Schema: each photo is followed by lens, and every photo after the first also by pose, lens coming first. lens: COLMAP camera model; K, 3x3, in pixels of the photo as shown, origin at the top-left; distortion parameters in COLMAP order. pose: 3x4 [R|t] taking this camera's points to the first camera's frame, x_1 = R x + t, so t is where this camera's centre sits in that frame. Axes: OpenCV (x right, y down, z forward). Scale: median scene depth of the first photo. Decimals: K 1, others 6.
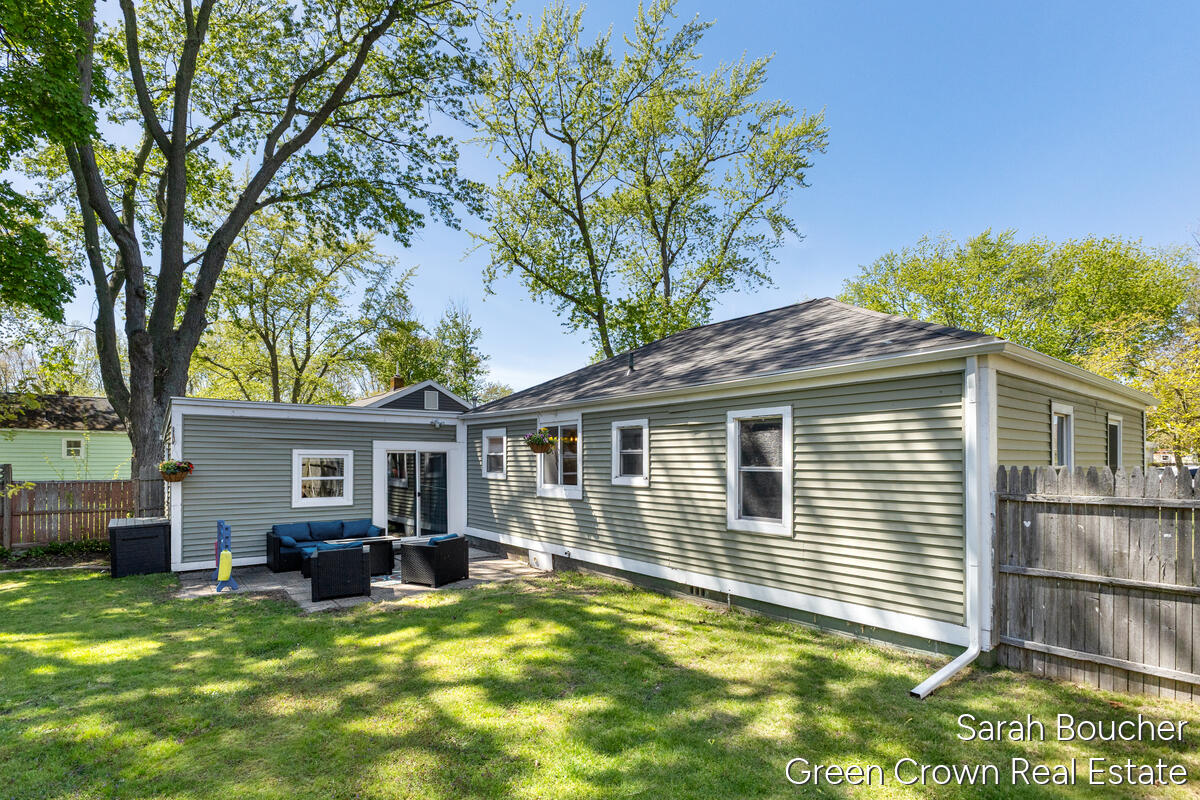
lens RADIAL K [[590.2, 0, 597.8], [0, 590.2, 460.7], [0, 0, 1]] dist [0.000991, 0.000241]
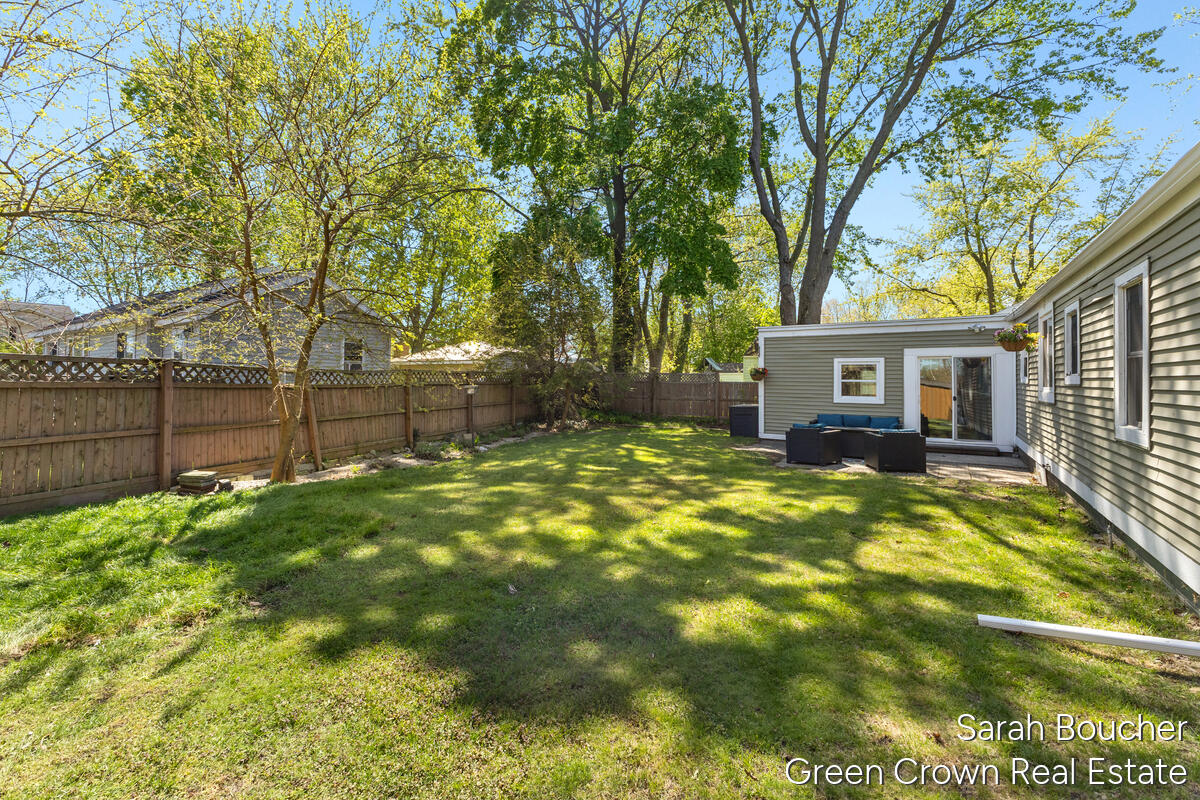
lens RADIAL K [[523.5, 0, 599.1], [0, 523.5, 395.1], [0, 0, 1]] dist [0.011372, -0.000320]
pose [[0.300132, 0.025996, -0.953543, 0.415455], [0.000904, 0.999620, 0.027536, 0.028292], [0.953897, -0.009127, 0.299995, 0.141851]]
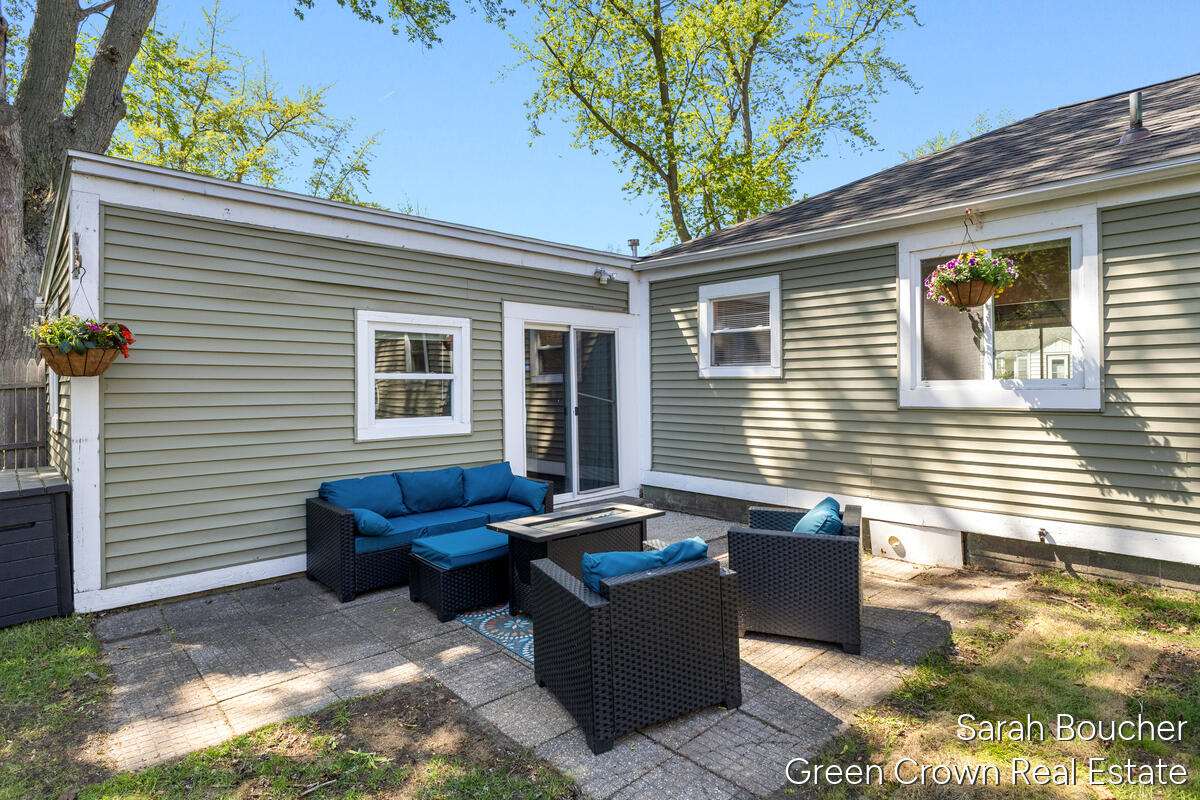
lens RADIAL K [[638.8, 0, 602.1], [0, 638.8, 384.9], [0, 0, 1]] dist [-0.002467, -0.001638]
pose [[0.995810, -0.008827, 0.091020, -0.356037], [0.008797, 0.999961, 0.000724, 0.036591], [-0.091022, 0.000080, 0.995849, 0.475575]]
